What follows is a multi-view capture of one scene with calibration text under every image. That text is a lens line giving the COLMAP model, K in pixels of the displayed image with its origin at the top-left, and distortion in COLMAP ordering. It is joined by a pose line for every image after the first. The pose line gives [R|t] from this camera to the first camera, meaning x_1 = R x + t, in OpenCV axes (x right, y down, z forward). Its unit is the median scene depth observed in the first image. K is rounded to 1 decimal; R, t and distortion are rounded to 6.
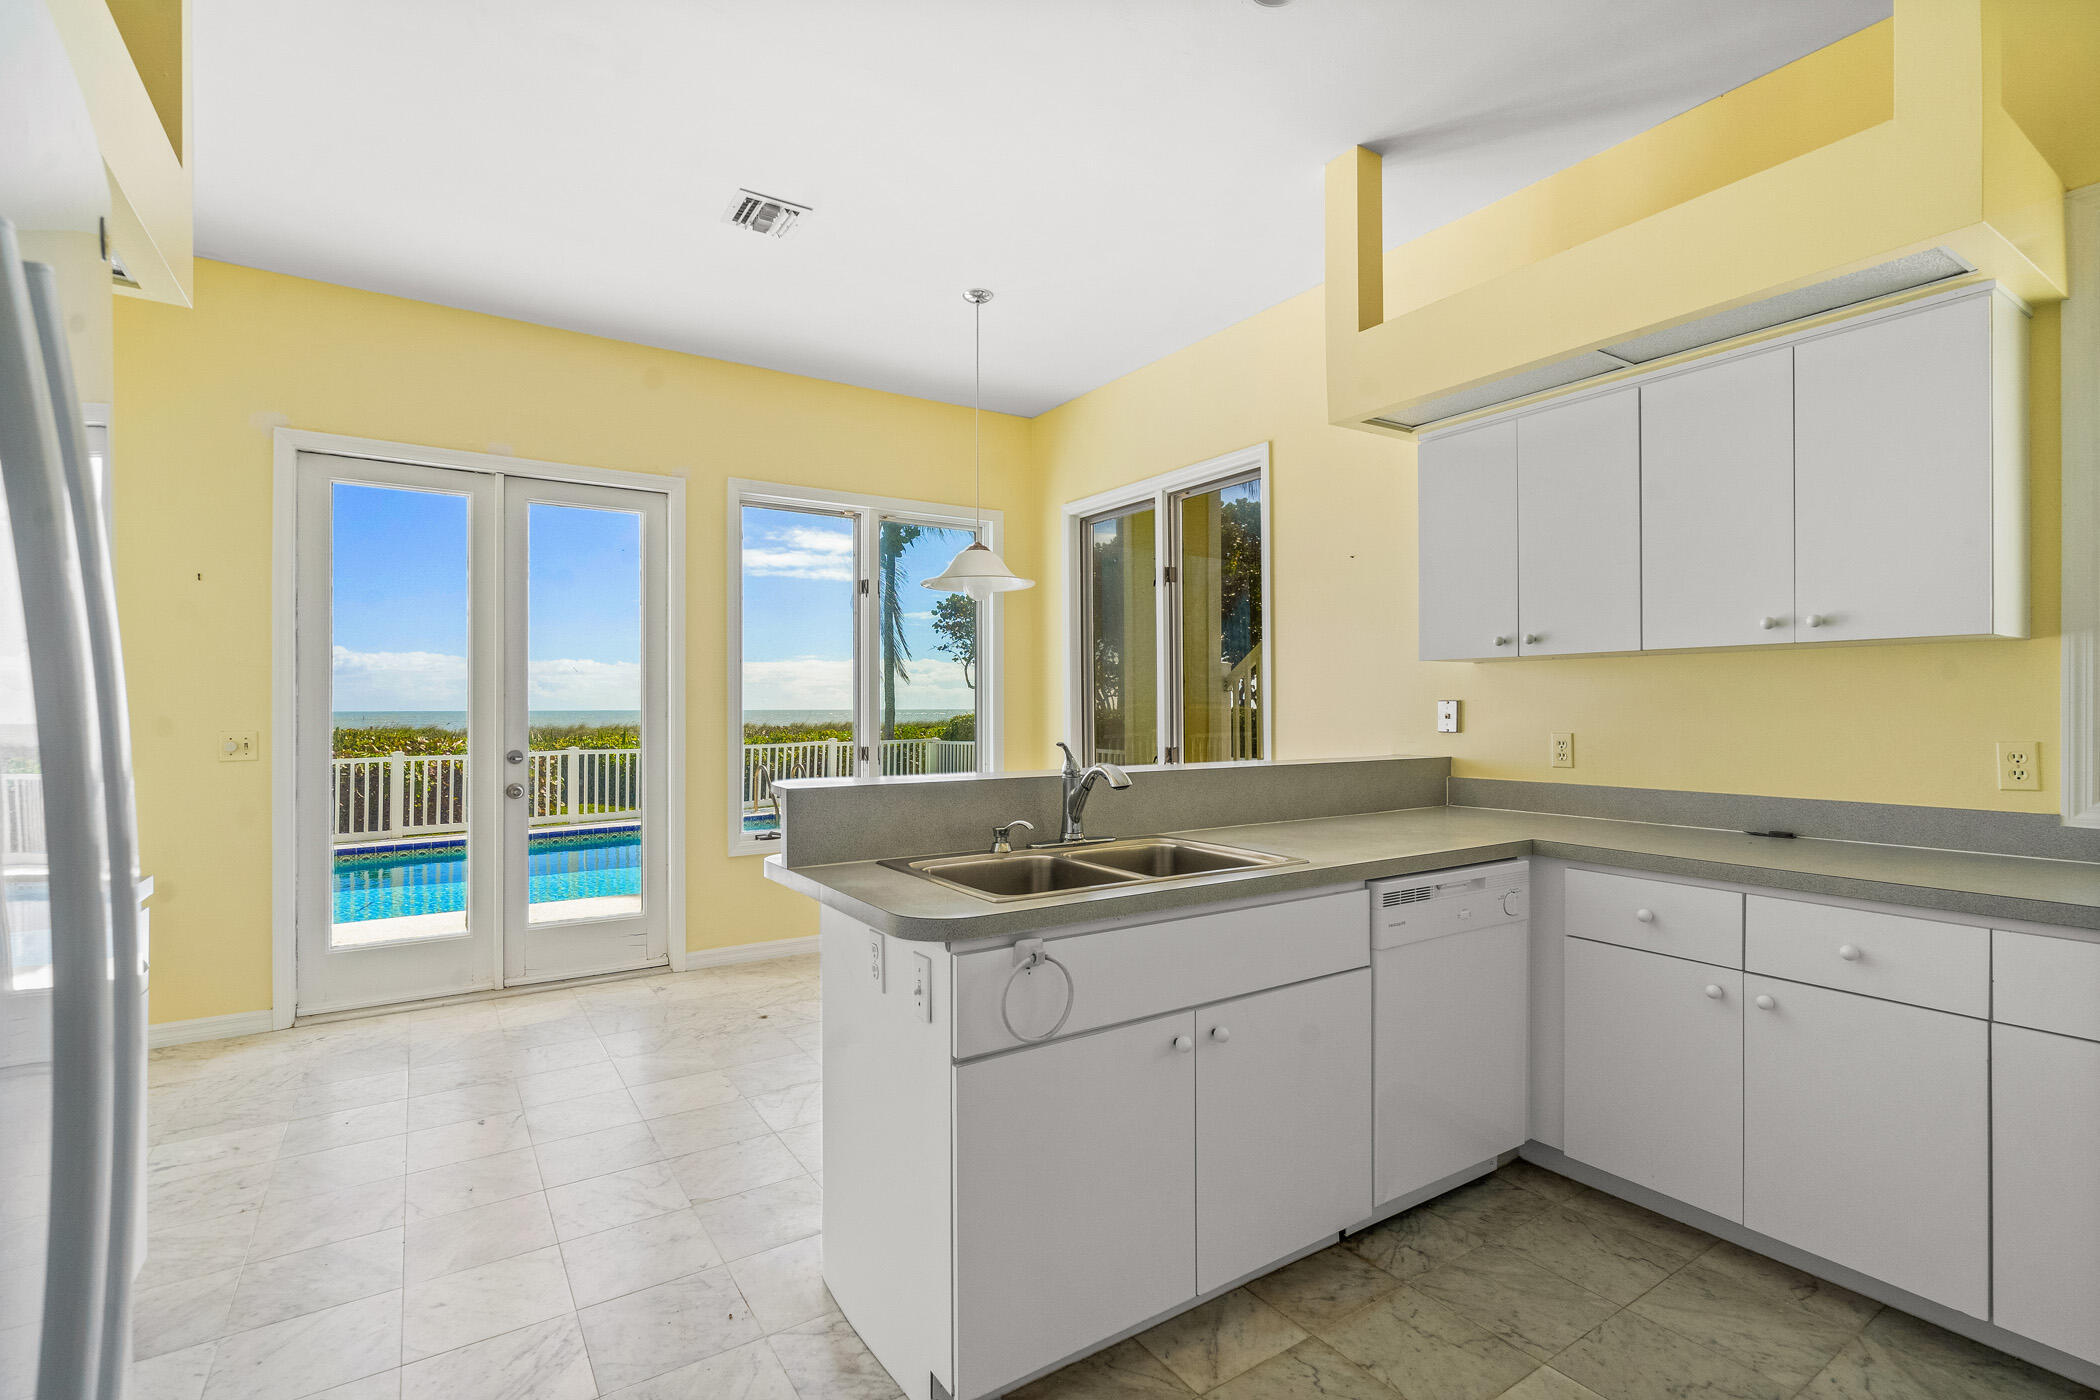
lens RADIAL K [[951.9, 0, 1043.0], [0, 951.9, 695.9], [0, 0, 1]] dist [-0.001868, 0.000320]
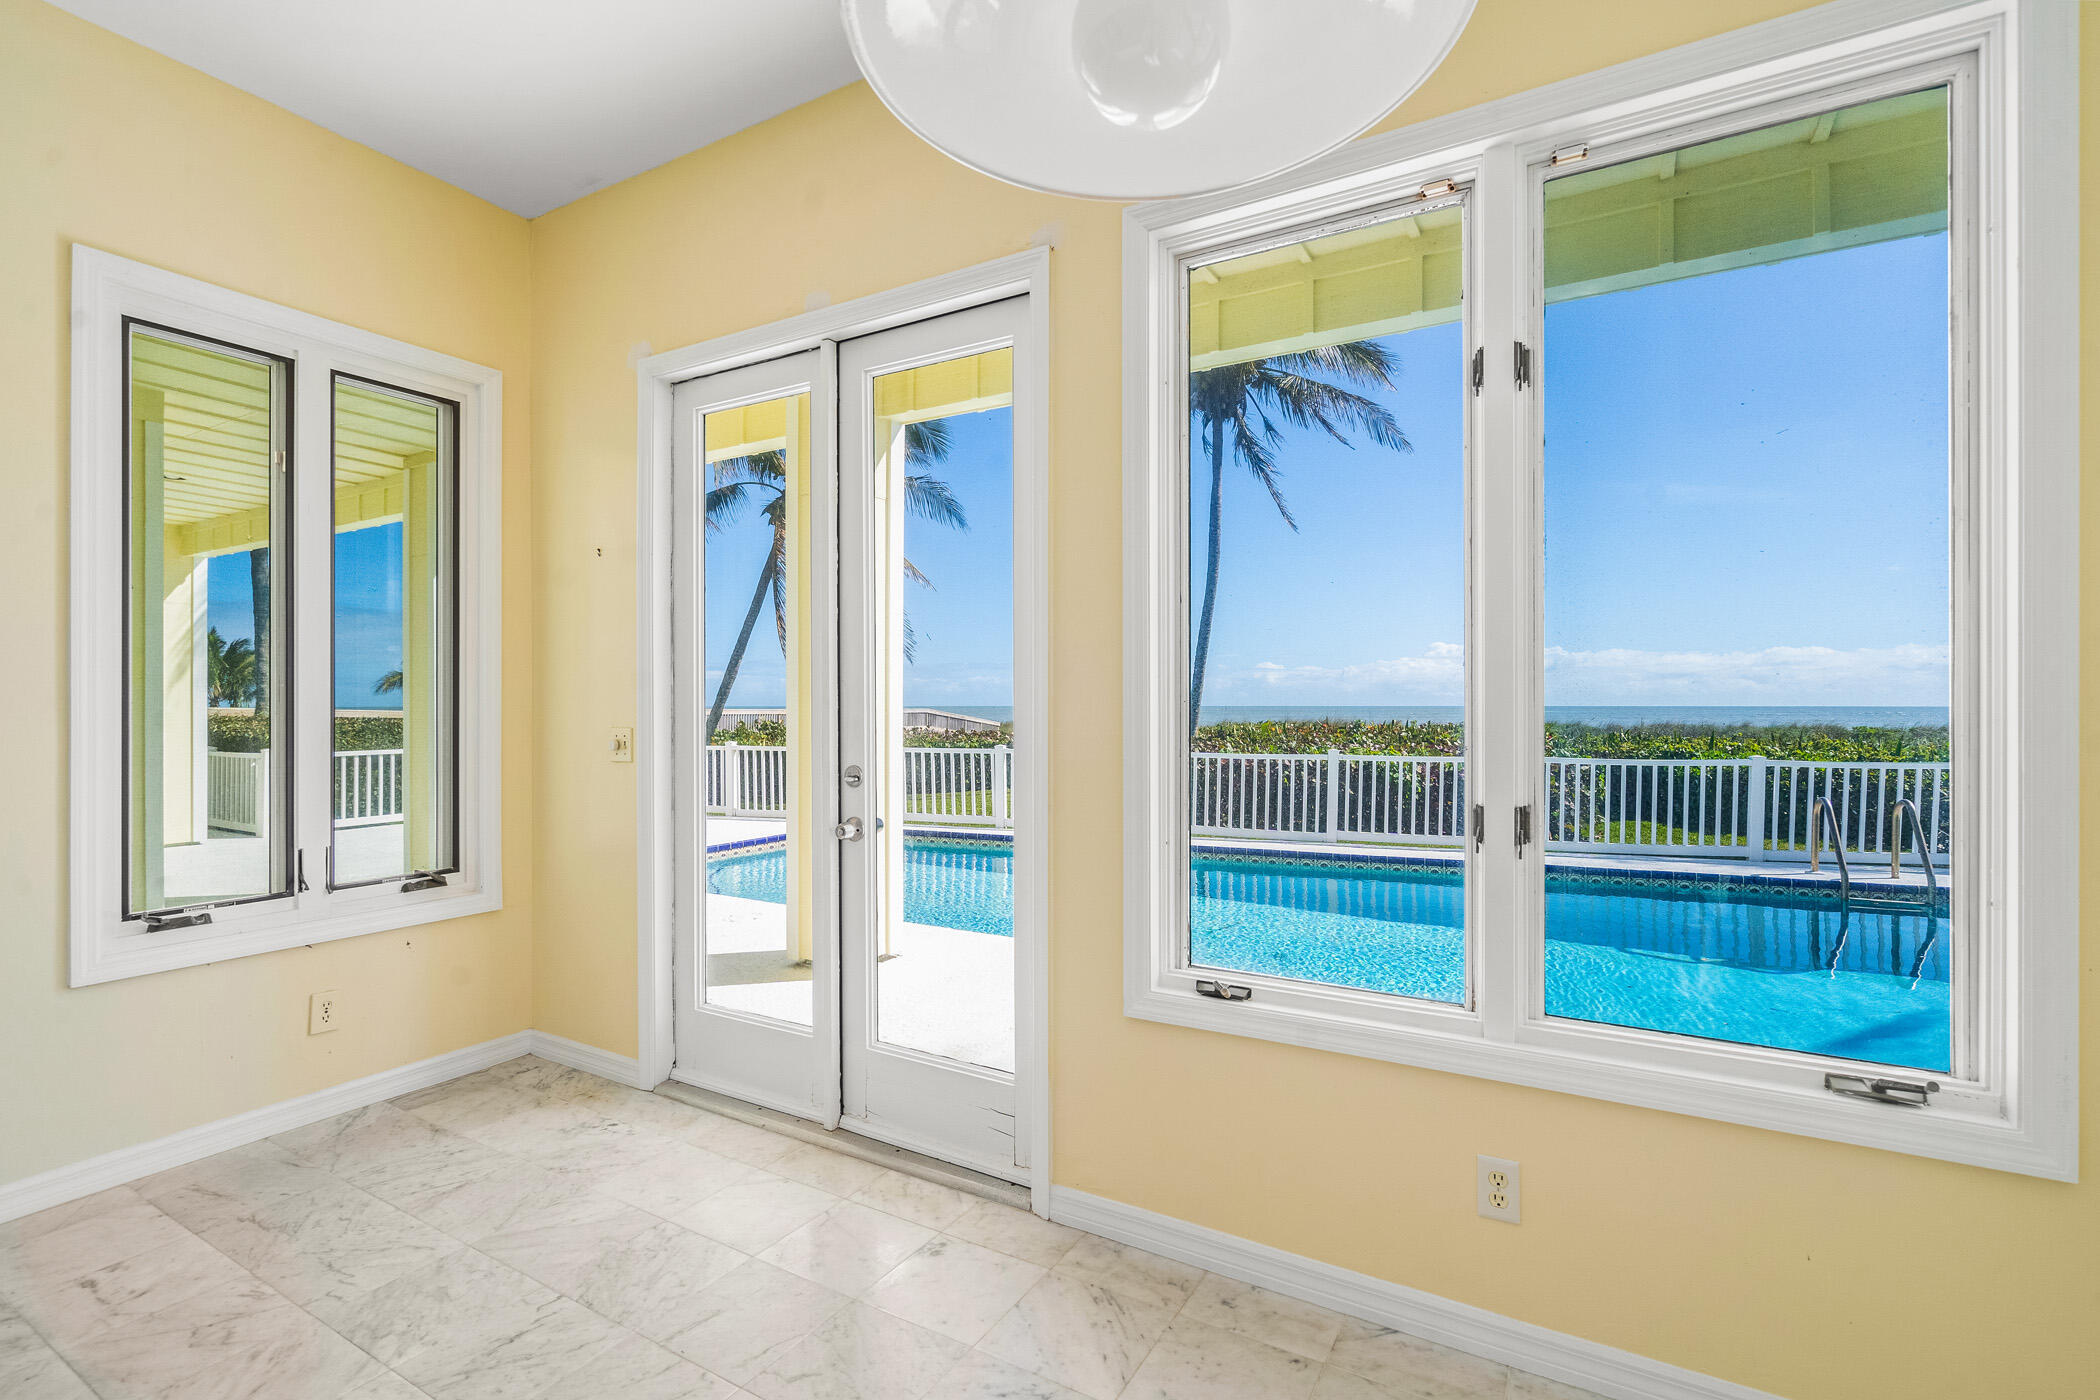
lens RADIAL K [[1028.7, 0, 1050.0], [0, 1028.7, 700.0], [0, 0, 1]] dist [0.053735, -0.036979]
pose [[0.492536, 0.011108, -0.870221, 0.039958], [-0.006199, 0.999938, 0.009255, 0.011453], [0.870270, 0.000836, 0.492574, 0.380226]]
